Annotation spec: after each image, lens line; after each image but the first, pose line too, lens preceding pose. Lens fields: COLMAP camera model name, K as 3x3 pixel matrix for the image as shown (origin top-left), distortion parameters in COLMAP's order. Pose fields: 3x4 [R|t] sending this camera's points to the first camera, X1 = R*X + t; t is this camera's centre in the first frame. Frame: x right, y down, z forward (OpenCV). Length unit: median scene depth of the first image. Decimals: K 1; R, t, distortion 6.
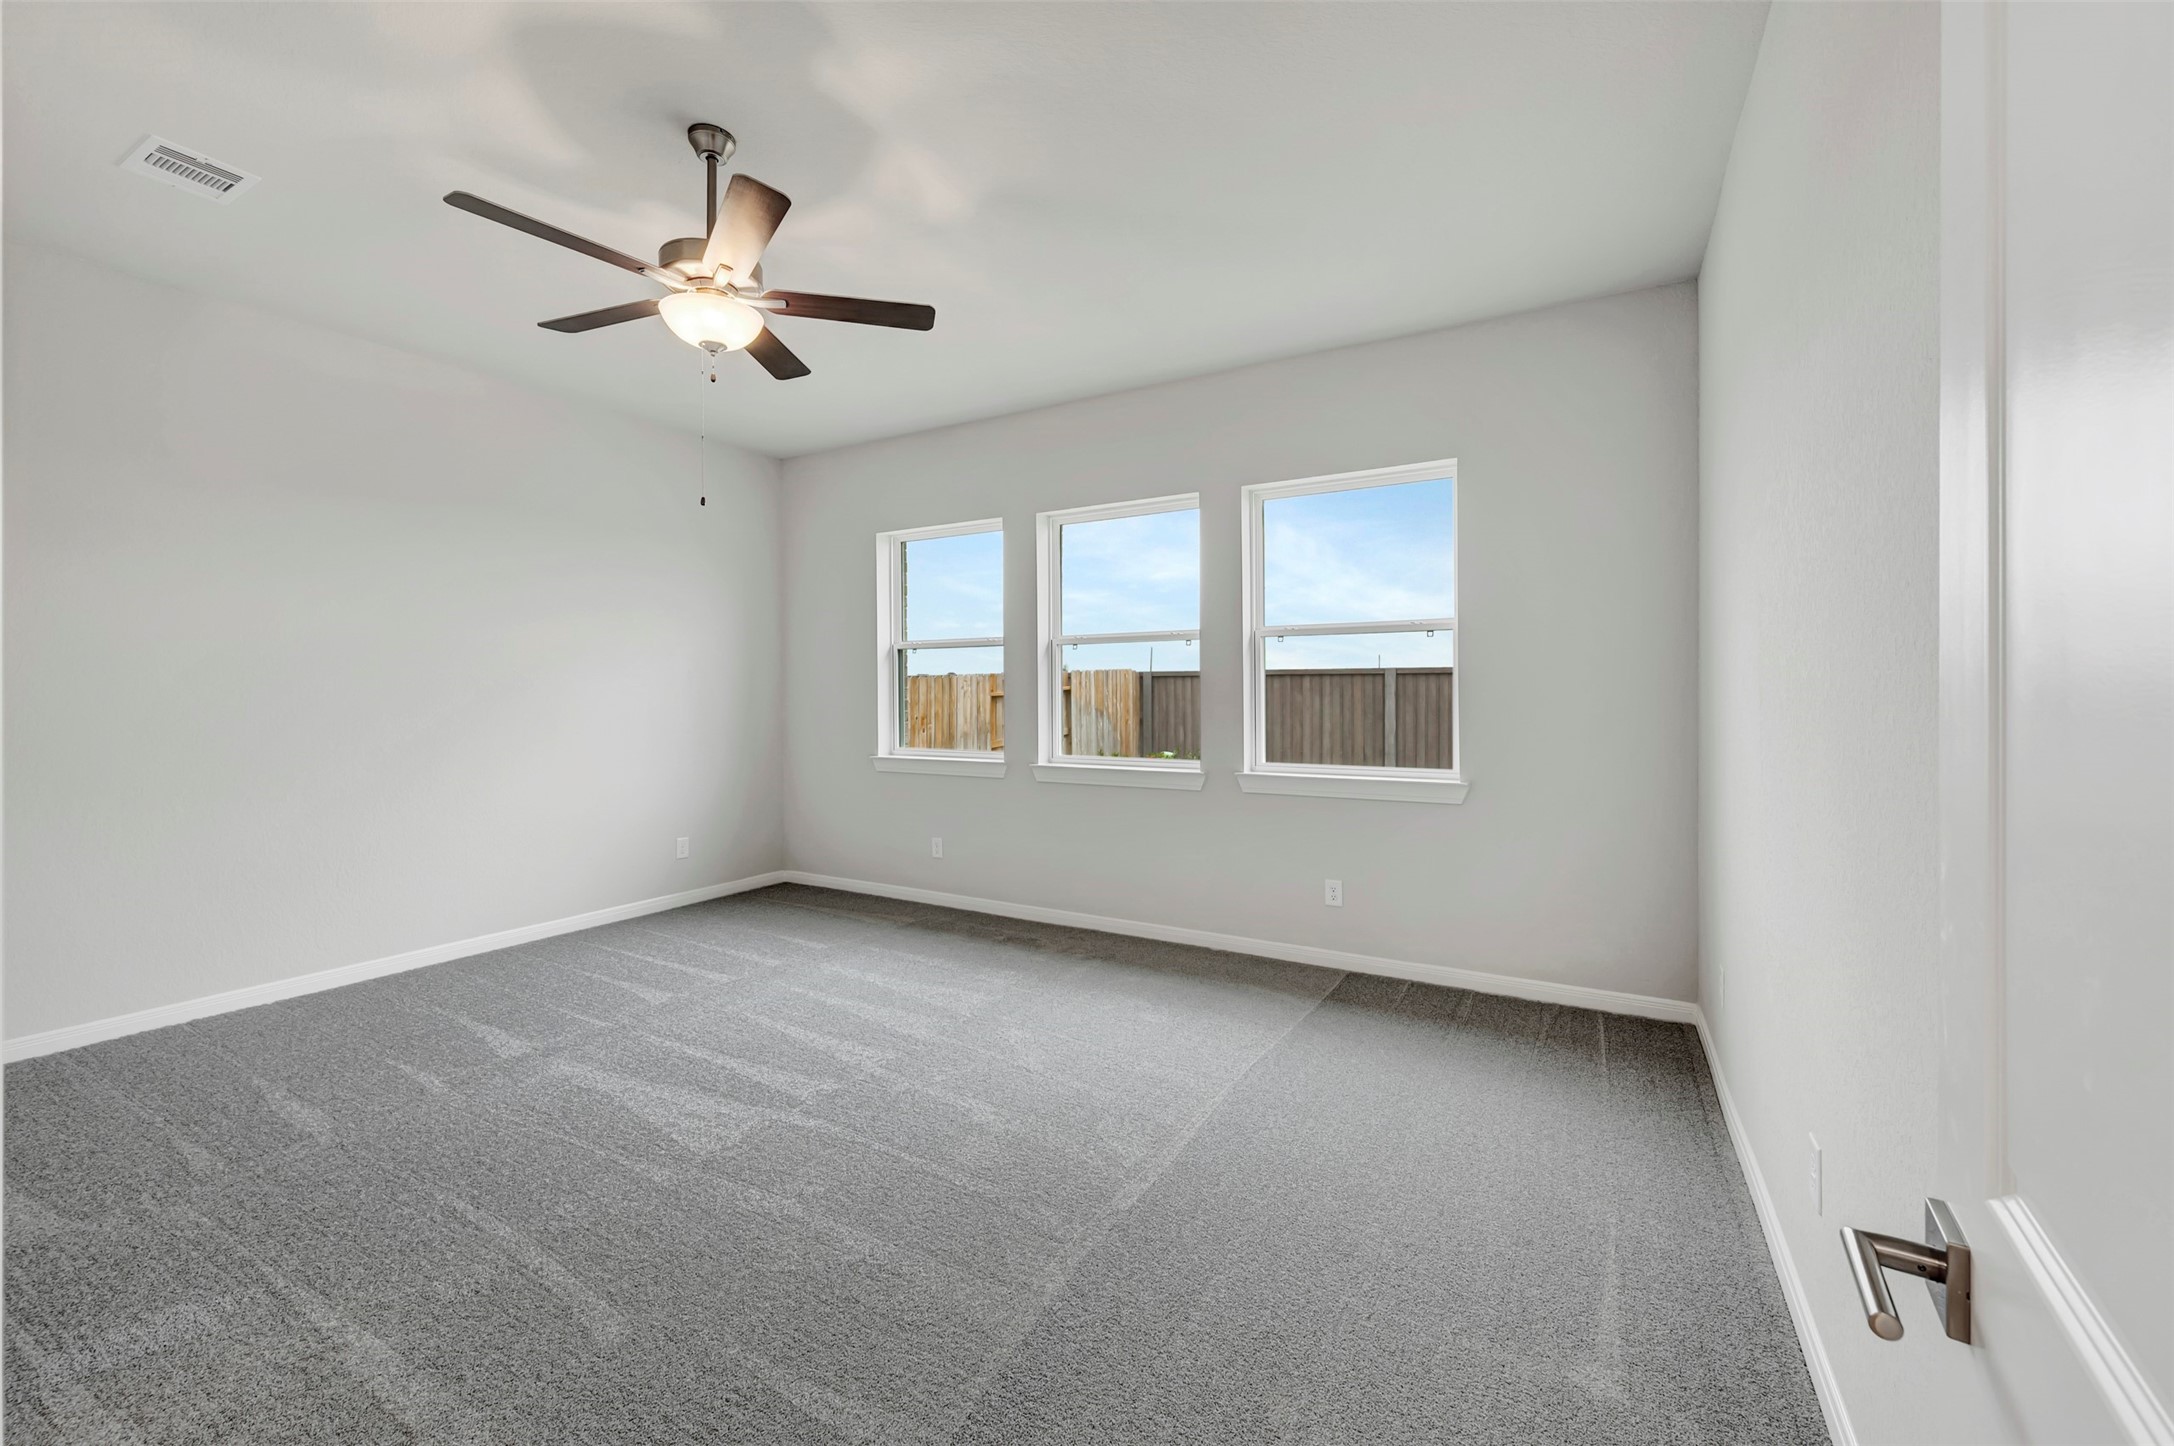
lens RADIAL K [[855.1, 0, 1096.6], [0, 855.1, 705.1], [0, 0, 1]] dist [-0.002919, -0.000190]
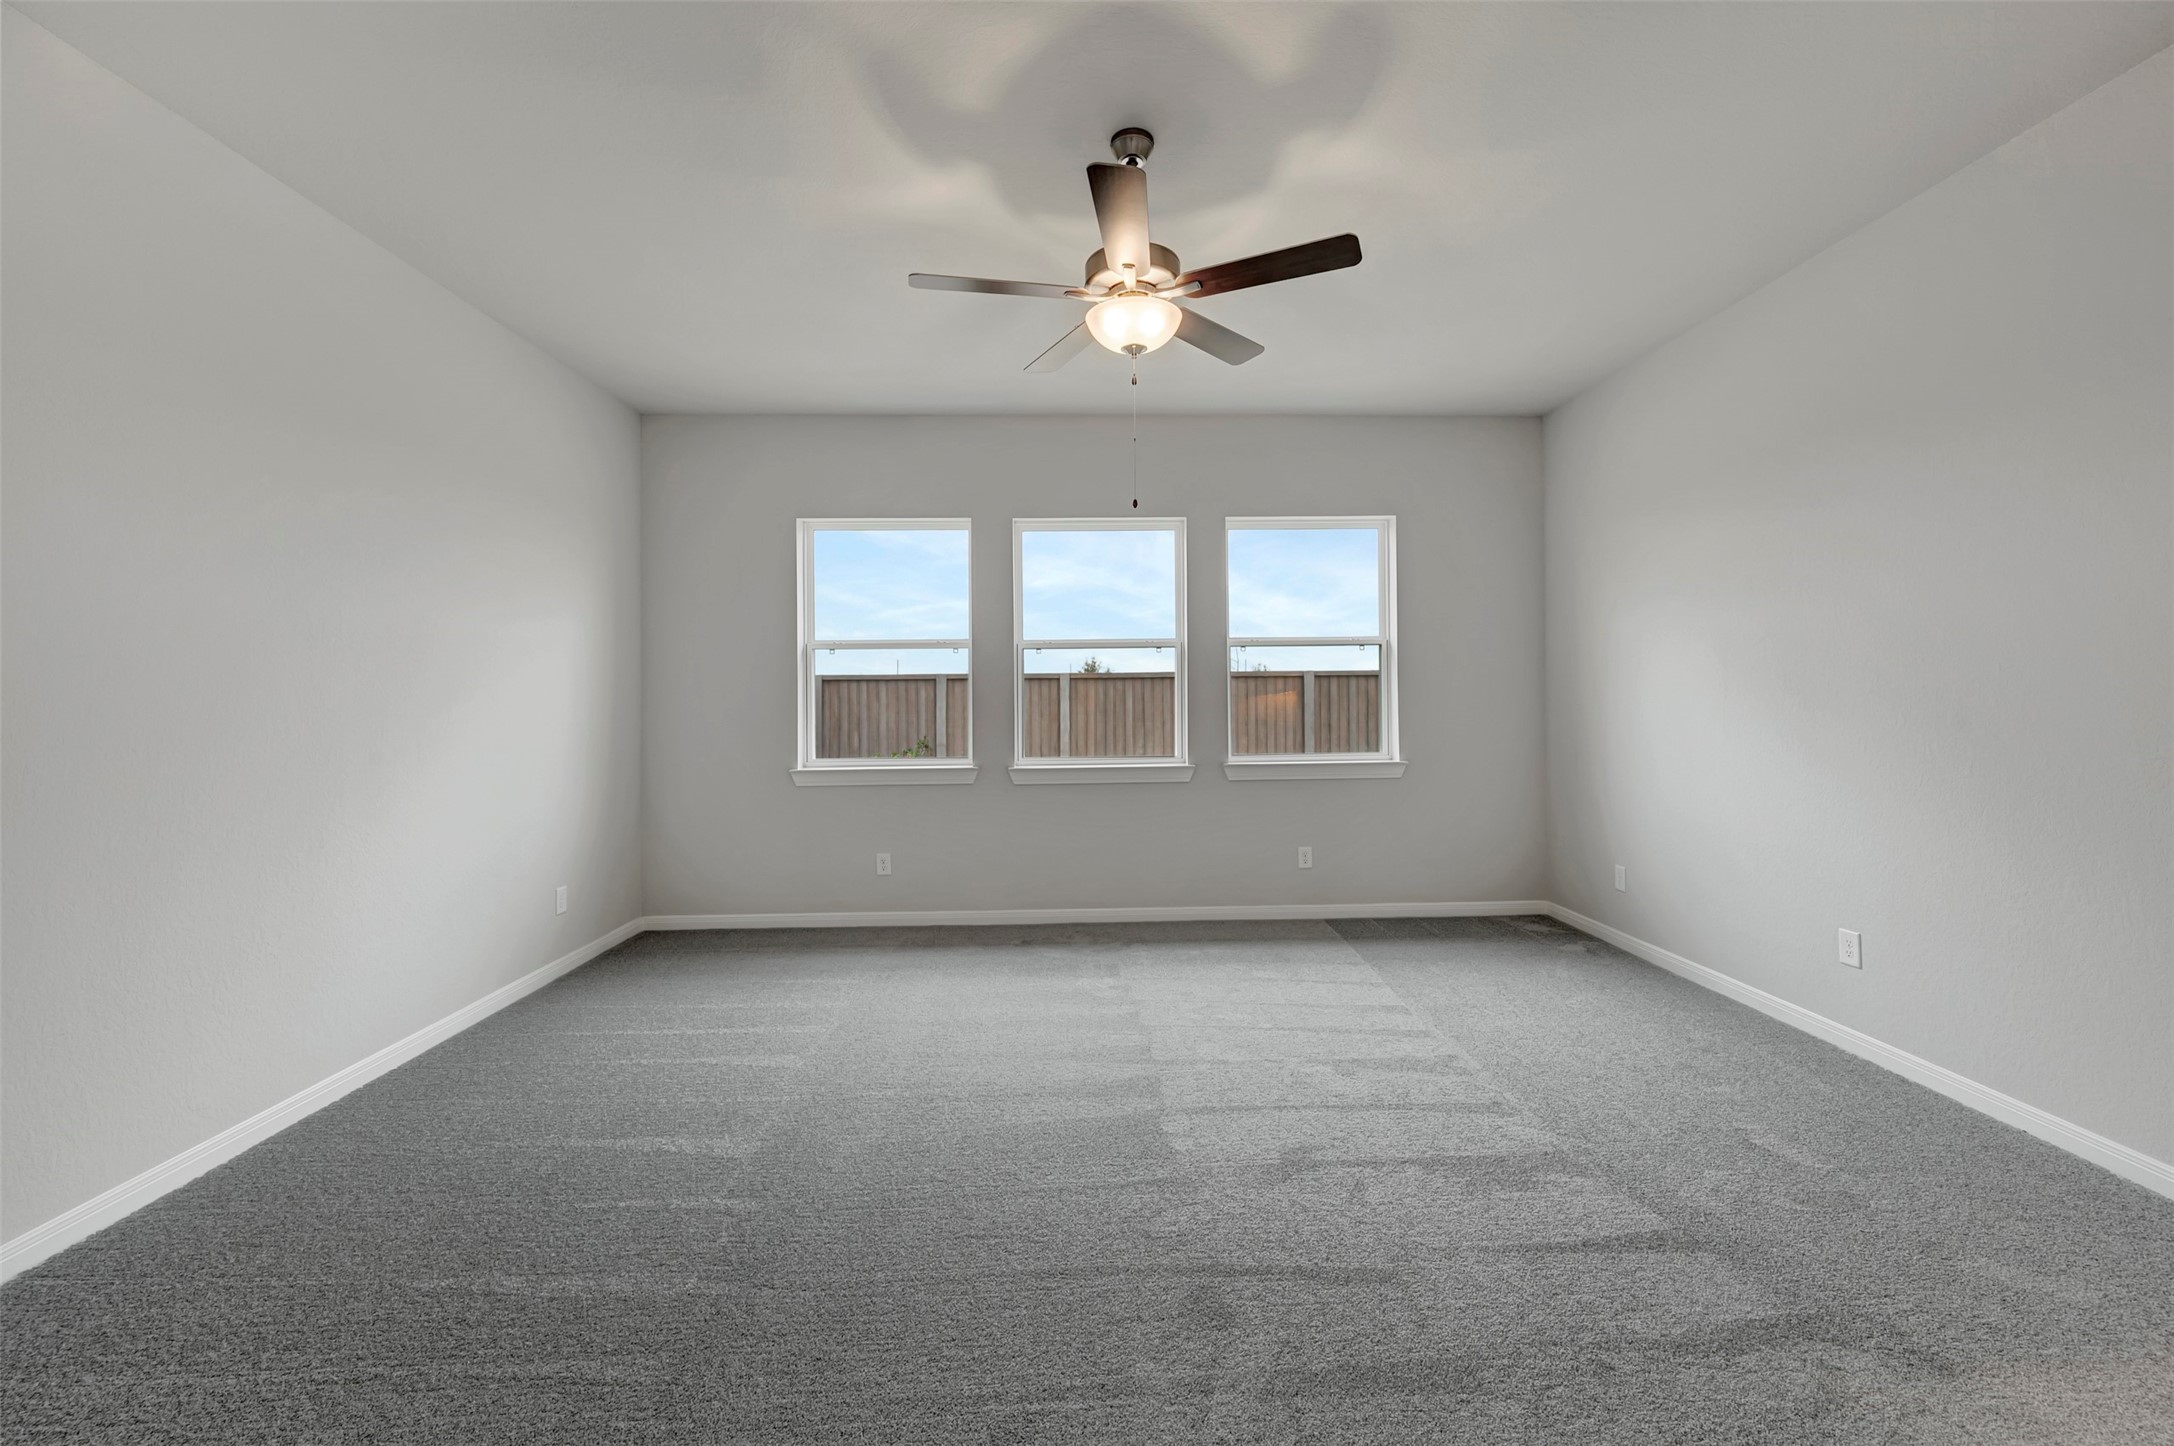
lens RADIAL K [[866.3, 0, 1094.6], [0, 866.3, 688.3], [0, 0, 1]] dist [0.000938, -0.000305]
pose [[0.855884, -0.004130, 0.517152, -0.475079], [0.017634, 0.999620, -0.021201, 0.000817], [-0.516867, 0.027265, 0.855631, 0.075812]]
